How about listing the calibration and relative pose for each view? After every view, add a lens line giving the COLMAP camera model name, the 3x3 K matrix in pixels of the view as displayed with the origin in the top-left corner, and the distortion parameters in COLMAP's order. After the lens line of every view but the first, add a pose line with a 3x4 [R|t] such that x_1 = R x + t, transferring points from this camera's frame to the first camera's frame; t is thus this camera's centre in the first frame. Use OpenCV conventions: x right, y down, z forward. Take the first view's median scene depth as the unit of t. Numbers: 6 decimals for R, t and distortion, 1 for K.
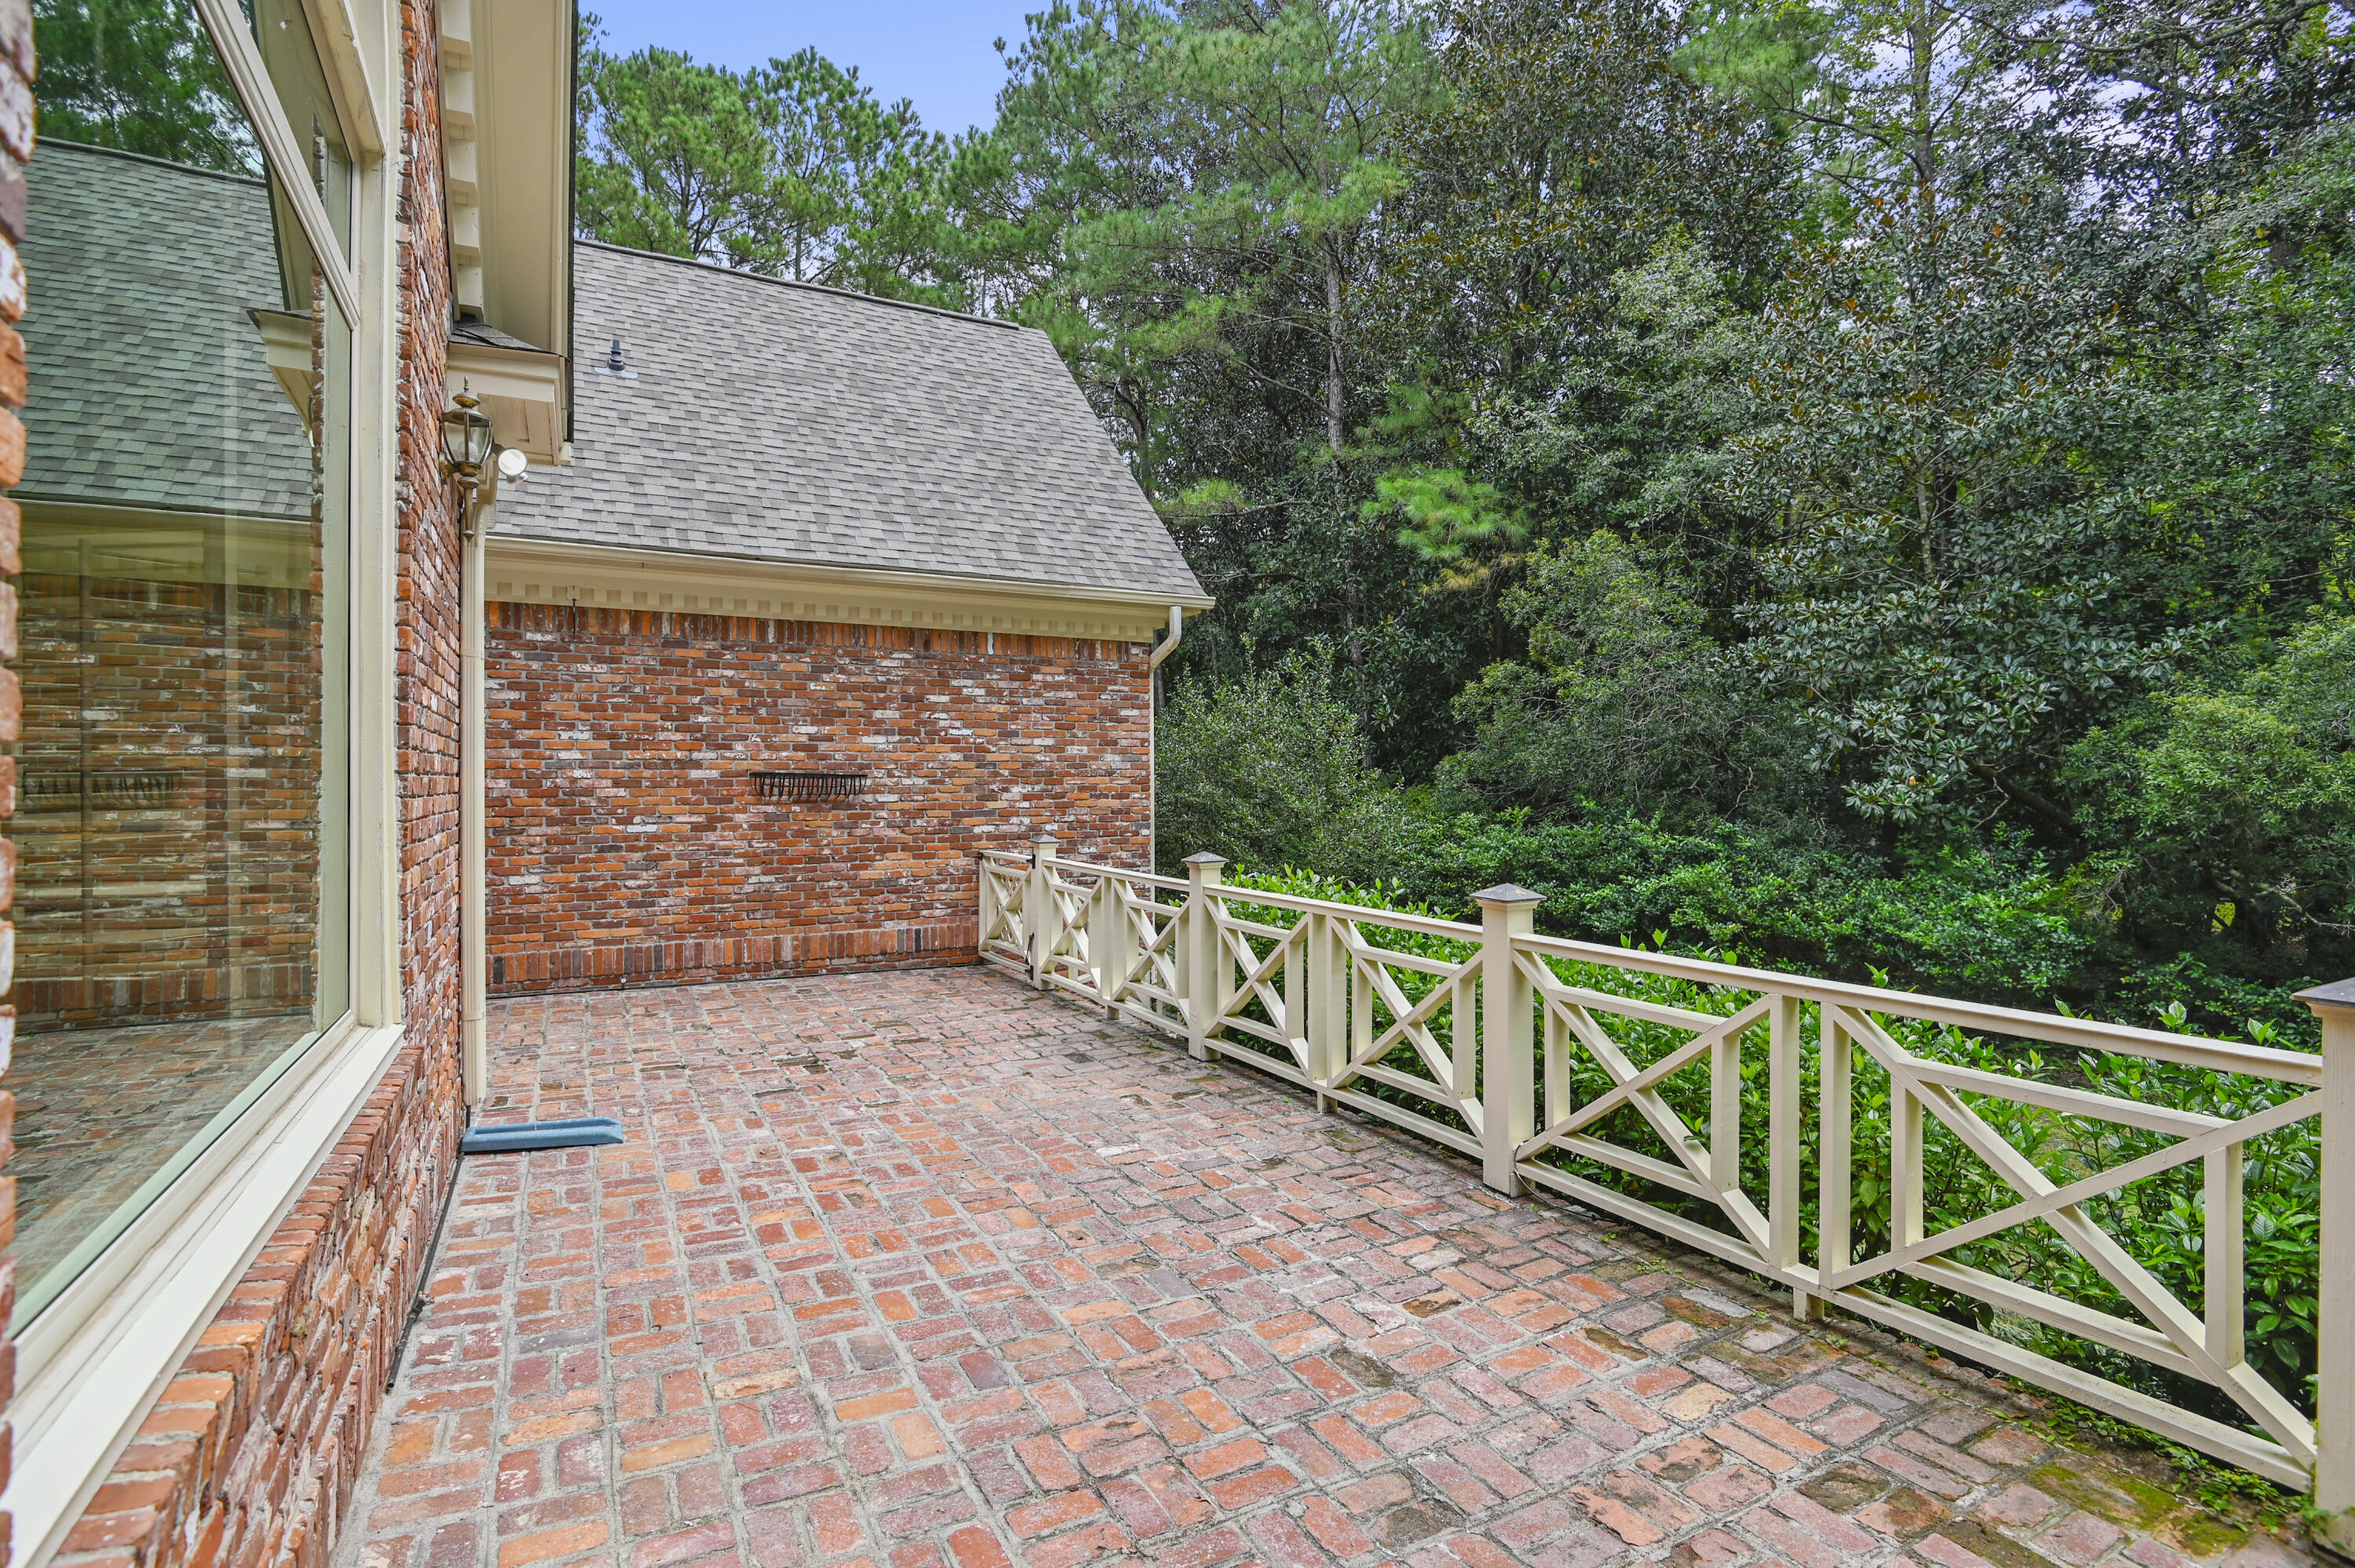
lens RADIAL K [[1101.5, 0, 1173.5], [0, 1101.5, 783.7], [0, 0, 1]] dist [-0.016986, -0.002947]
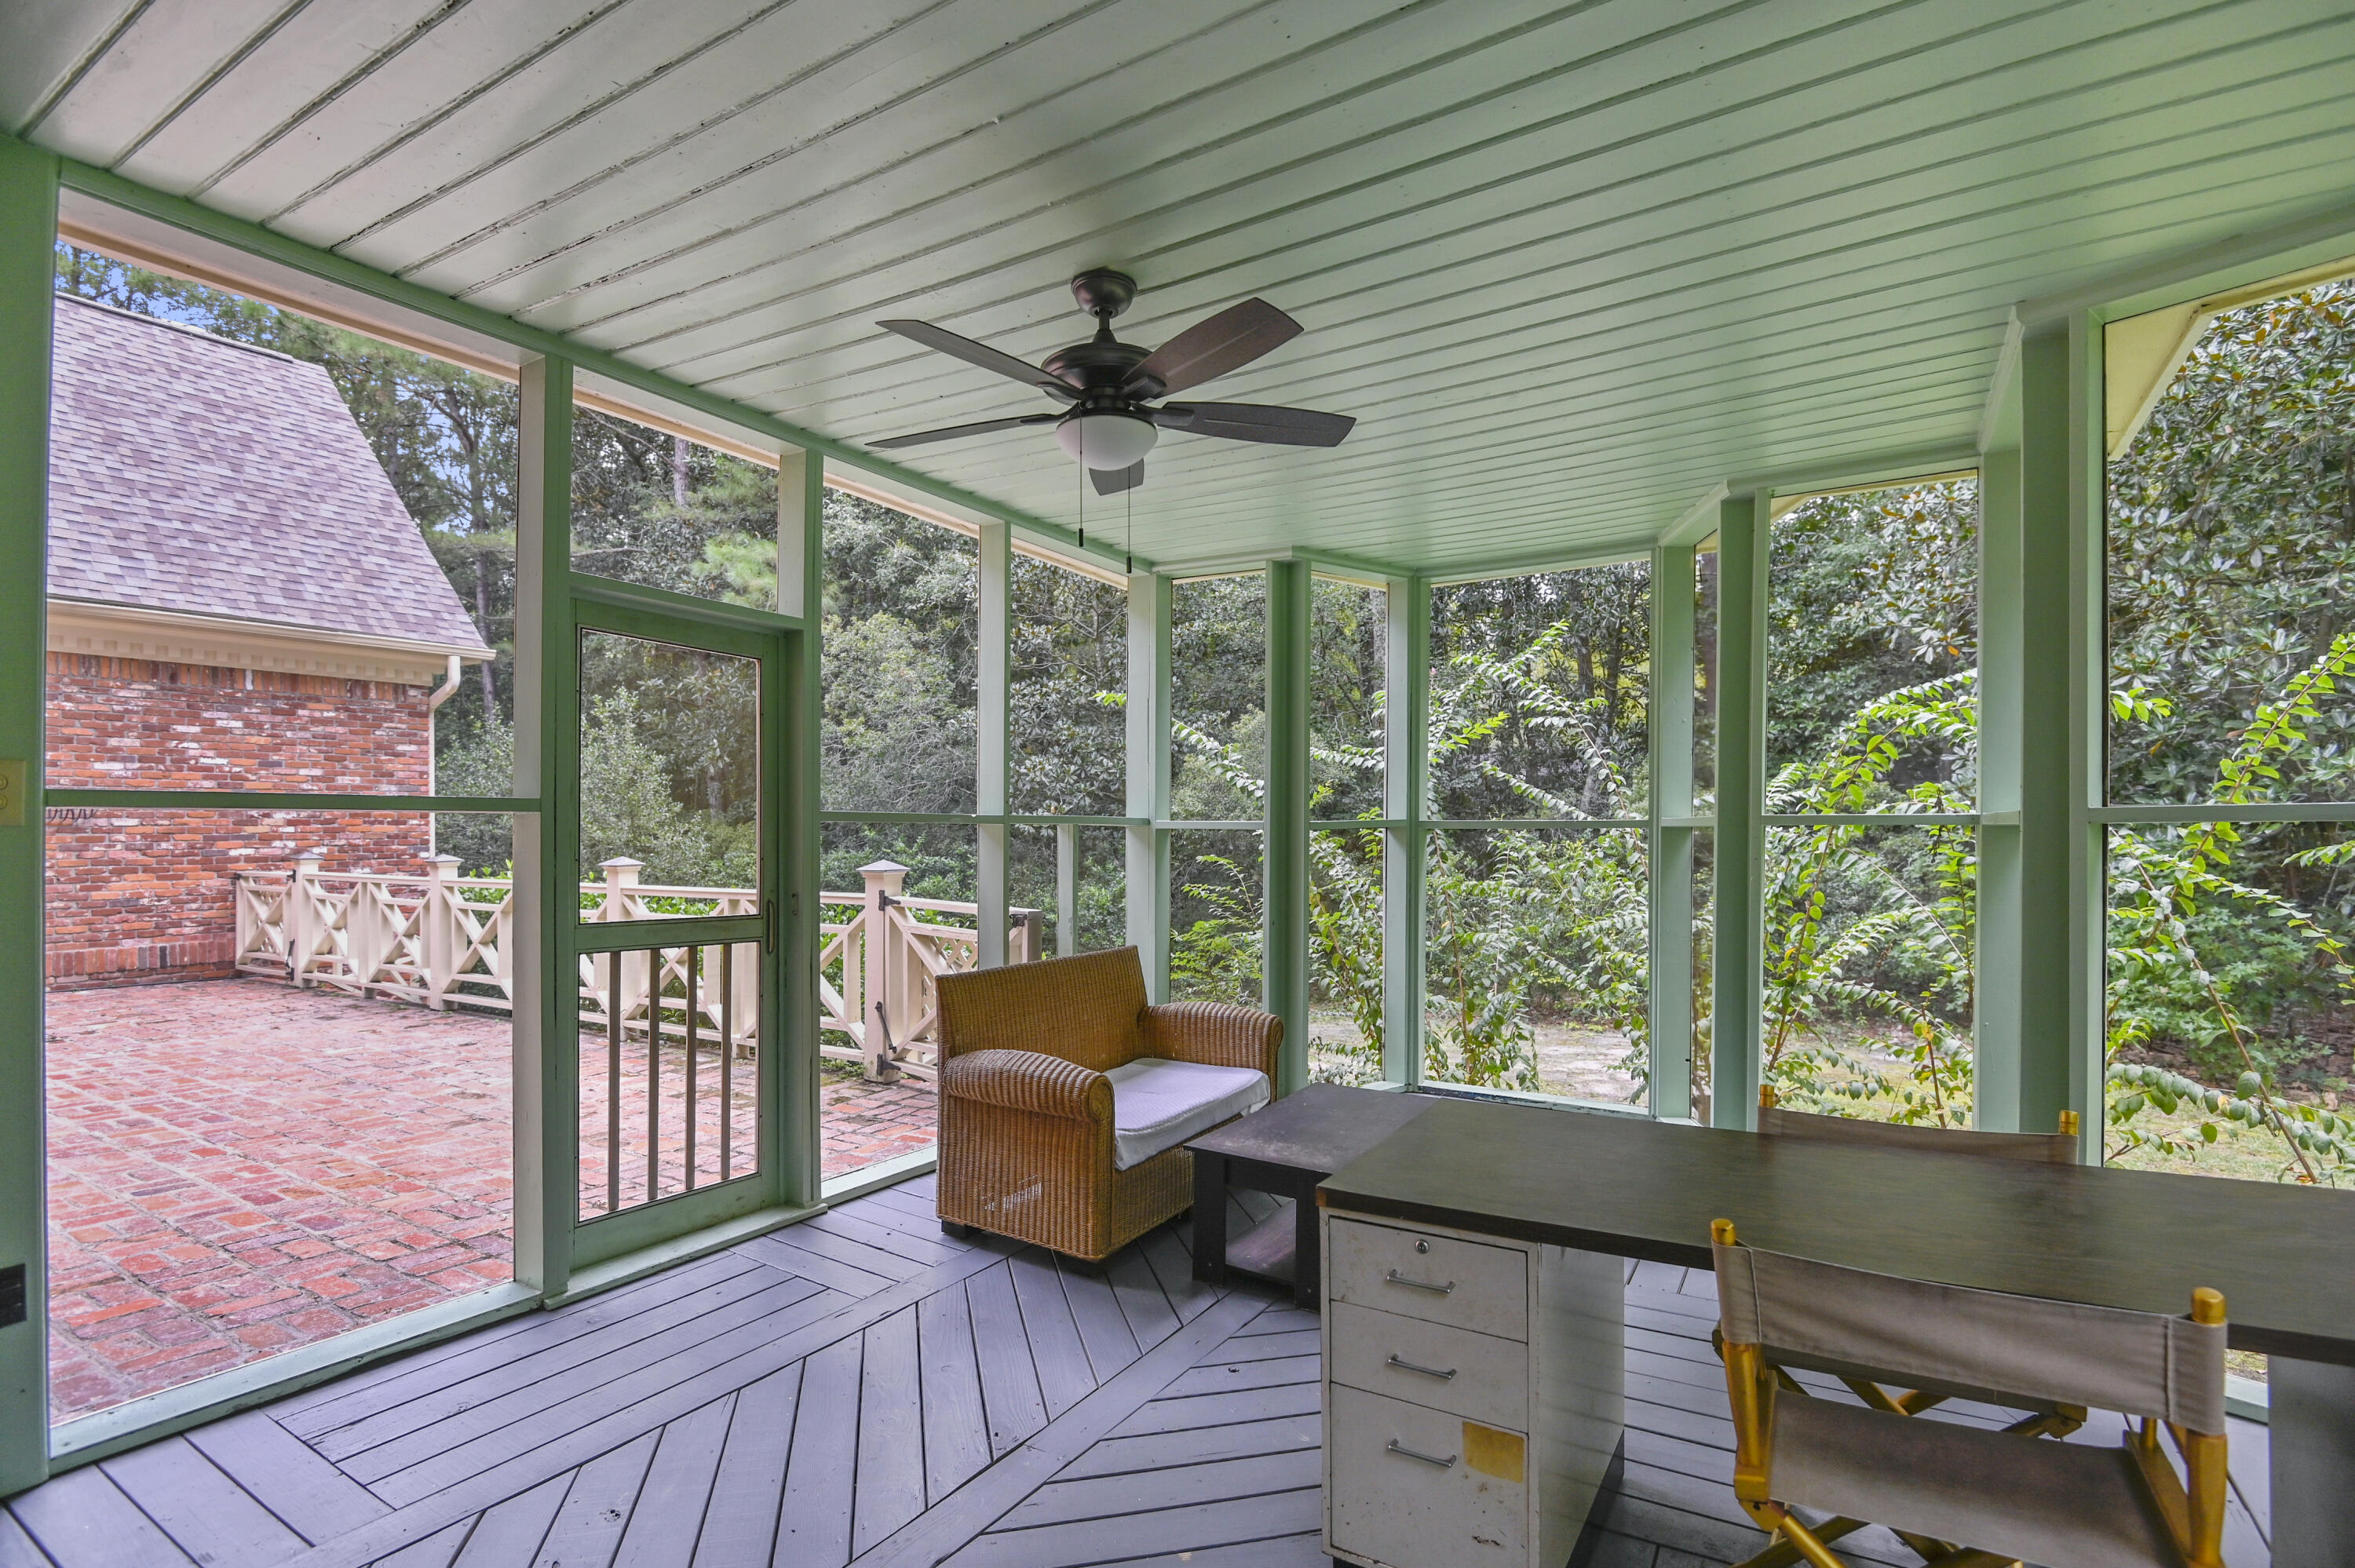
lens RADIAL K [[1101.5, 0, 1174.8], [0, 1101.5, 828.7], [0, 0, 1]] dist [-0.016986, -0.002947]
pose [[0.865155, -0.002855, 0.501496, 0.086463], [0.003446, 0.999994, -0.000251, 0.022491], [-0.501492, 0.001946, 0.865160, -0.383622]]
